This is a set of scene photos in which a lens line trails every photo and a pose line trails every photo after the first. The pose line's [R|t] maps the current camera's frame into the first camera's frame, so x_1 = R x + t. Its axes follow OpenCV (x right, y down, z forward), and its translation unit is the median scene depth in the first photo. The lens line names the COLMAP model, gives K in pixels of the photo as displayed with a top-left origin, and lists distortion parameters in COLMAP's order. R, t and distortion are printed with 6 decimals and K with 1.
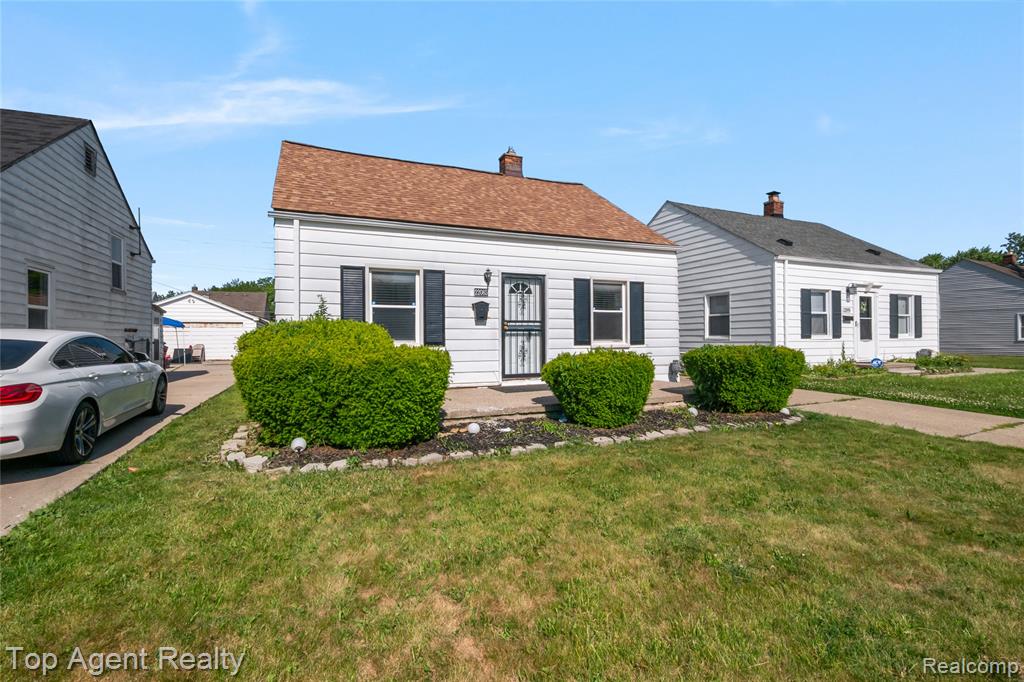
lens RADIAL K [[451.5, 0, 510.5], [0, 451.5, 336.1], [0, 0, 1]] dist [-0.010253, 0.000058]
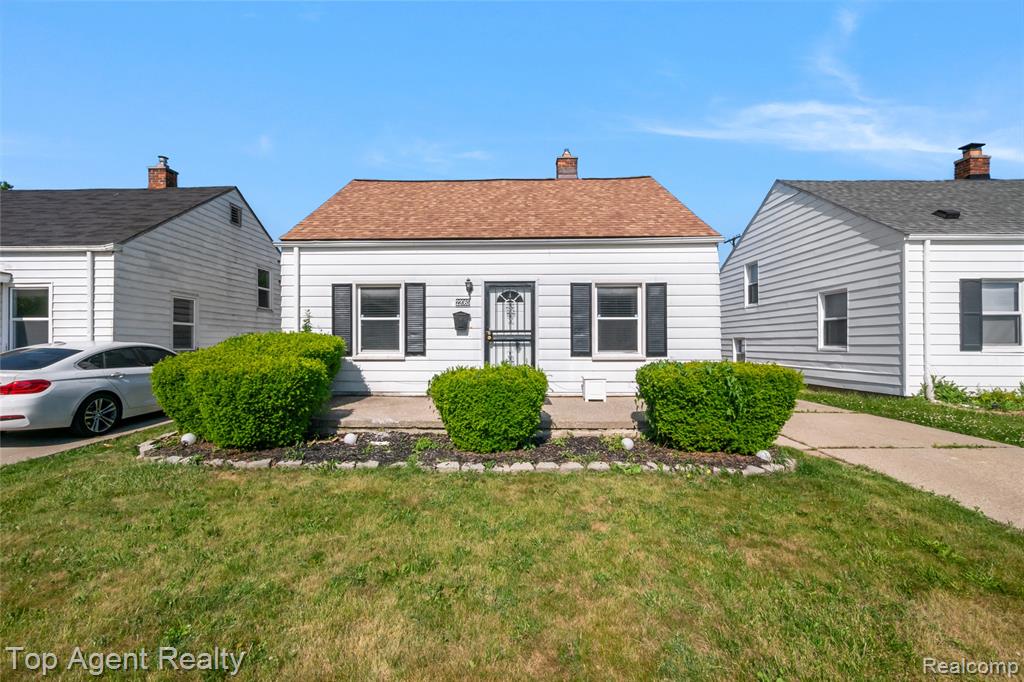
lens RADIAL K [[427.6, 0, 513.1], [0, 427.6, 346.6], [0, 0, 1]] dist [-0.013538, 0.002569]
pose [[0.911429, 0.007770, -0.411383, 0.398423], [-0.002582, 0.999910, 0.013166, -0.011022], [0.411448, -0.010938, 0.911368, 0.166629]]
